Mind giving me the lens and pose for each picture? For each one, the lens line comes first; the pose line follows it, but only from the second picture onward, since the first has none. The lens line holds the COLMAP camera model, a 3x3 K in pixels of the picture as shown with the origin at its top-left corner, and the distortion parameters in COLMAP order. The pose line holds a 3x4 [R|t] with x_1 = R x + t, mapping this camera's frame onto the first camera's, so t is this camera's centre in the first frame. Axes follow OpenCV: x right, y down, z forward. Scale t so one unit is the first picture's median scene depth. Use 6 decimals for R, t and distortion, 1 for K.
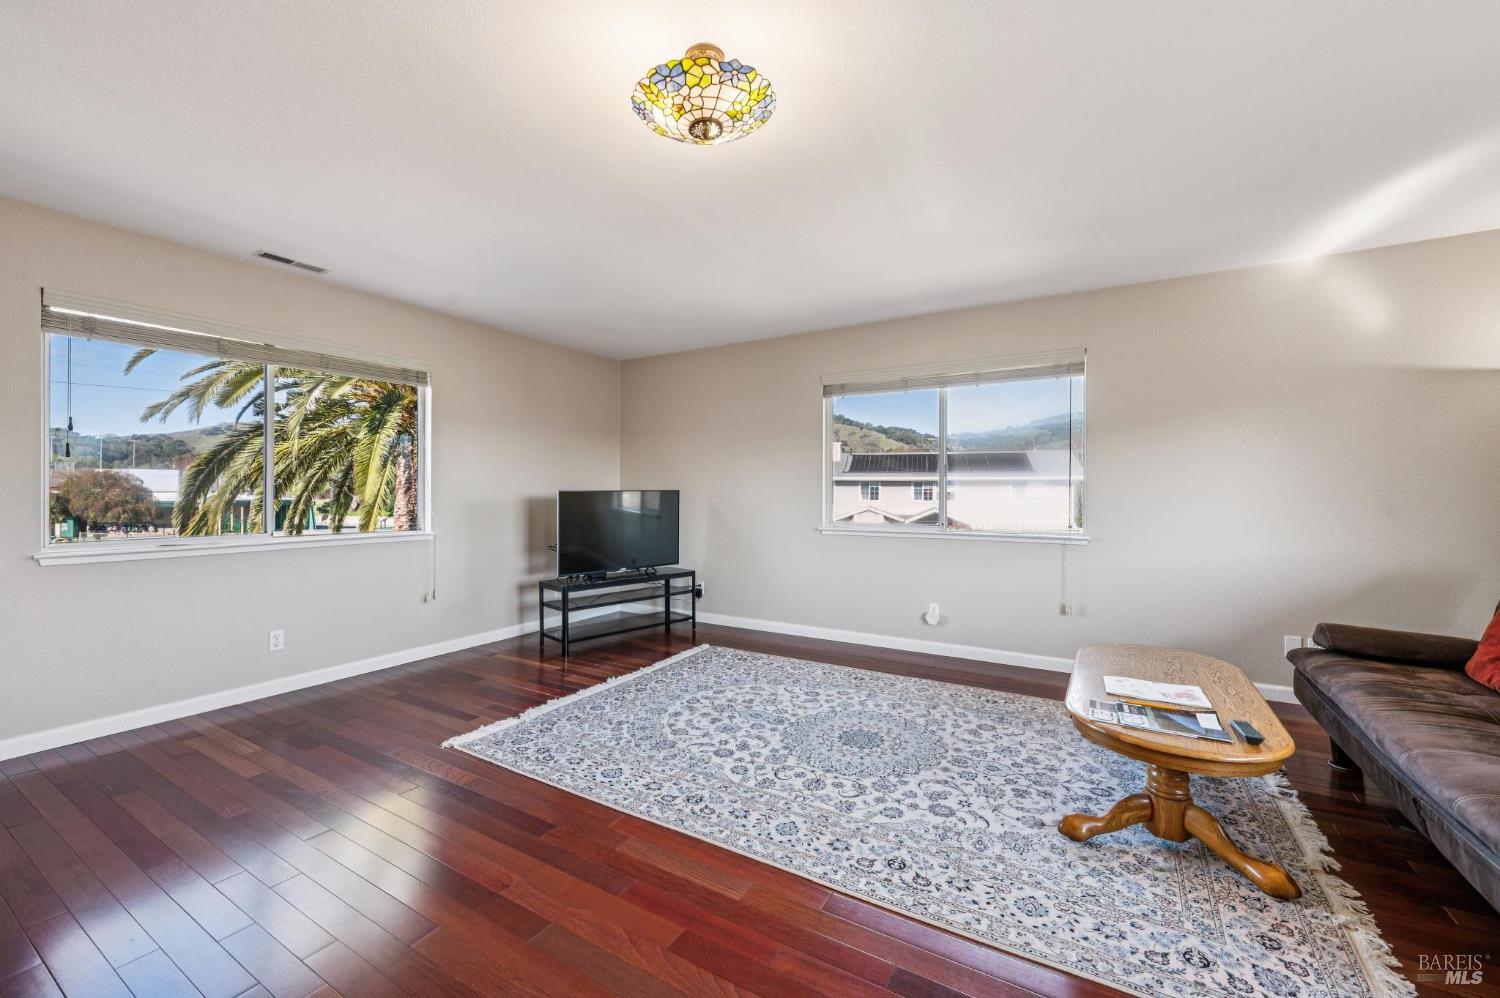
lens RADIAL K [[611.6, 0, 748.0], [0, 611.6, 506.6], [0, 0, 1]] dist [-0.000260, 0.000145]
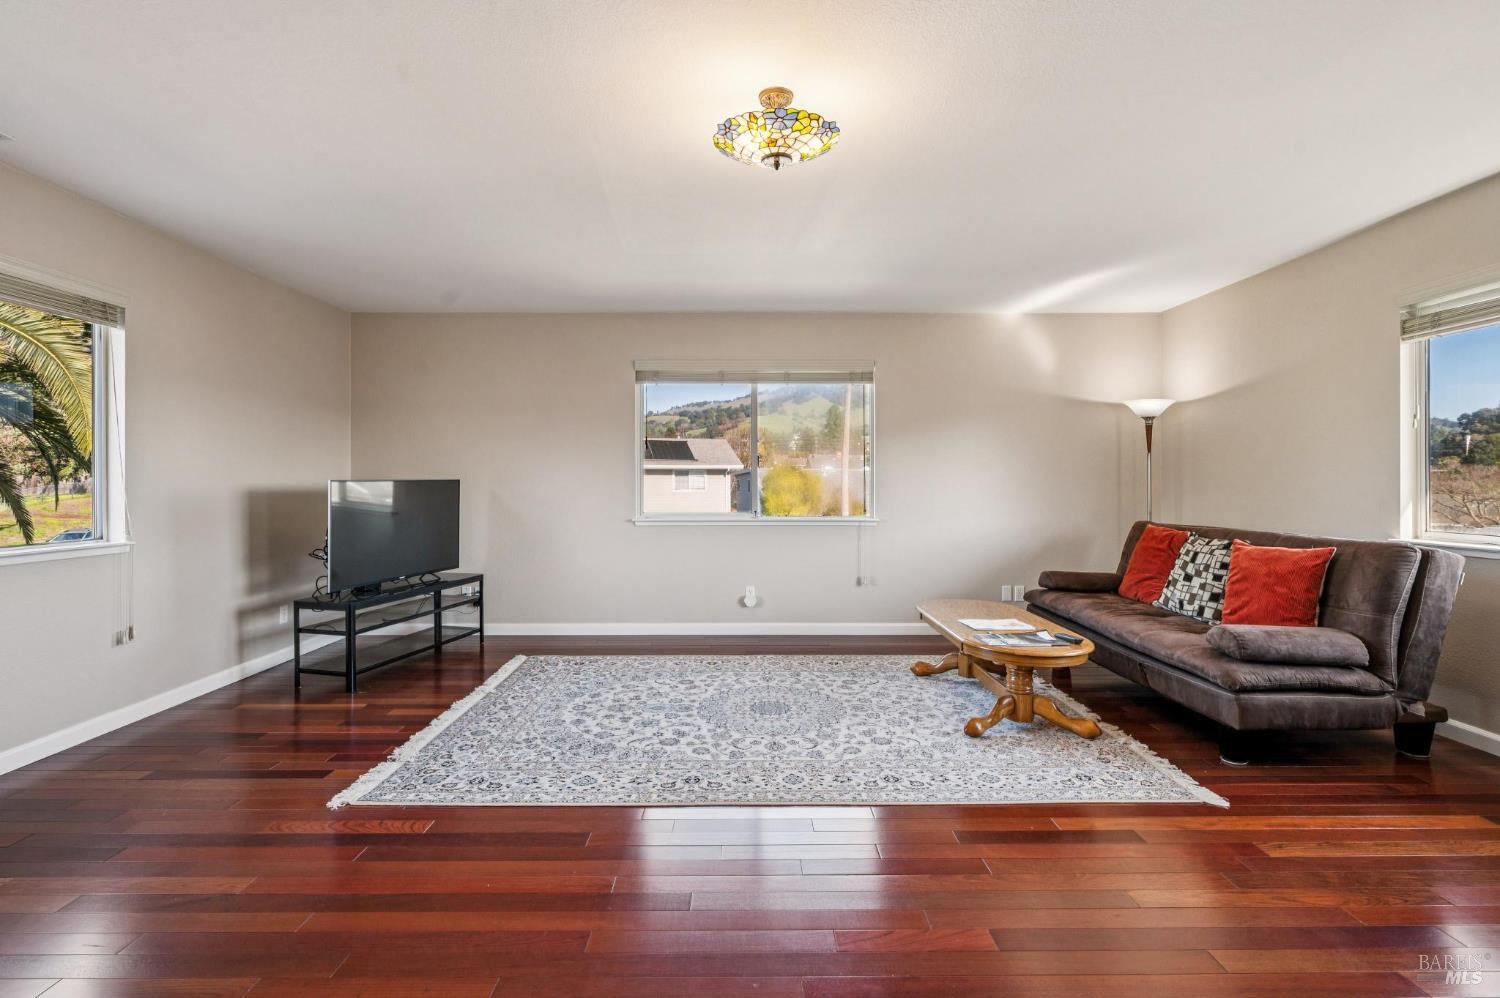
lens RADIAL K [[702.3, 0, 750.0], [0, 702.3, 499.0], [0, 0, 1]] dist [0.000796, -0.000490]
pose [[0.848886, -0.014123, 0.528387, -0.486577], [0.013711, 0.999895, 0.004698, 0.000842], [-0.528398, 0.003256, 0.848991, -0.044425]]
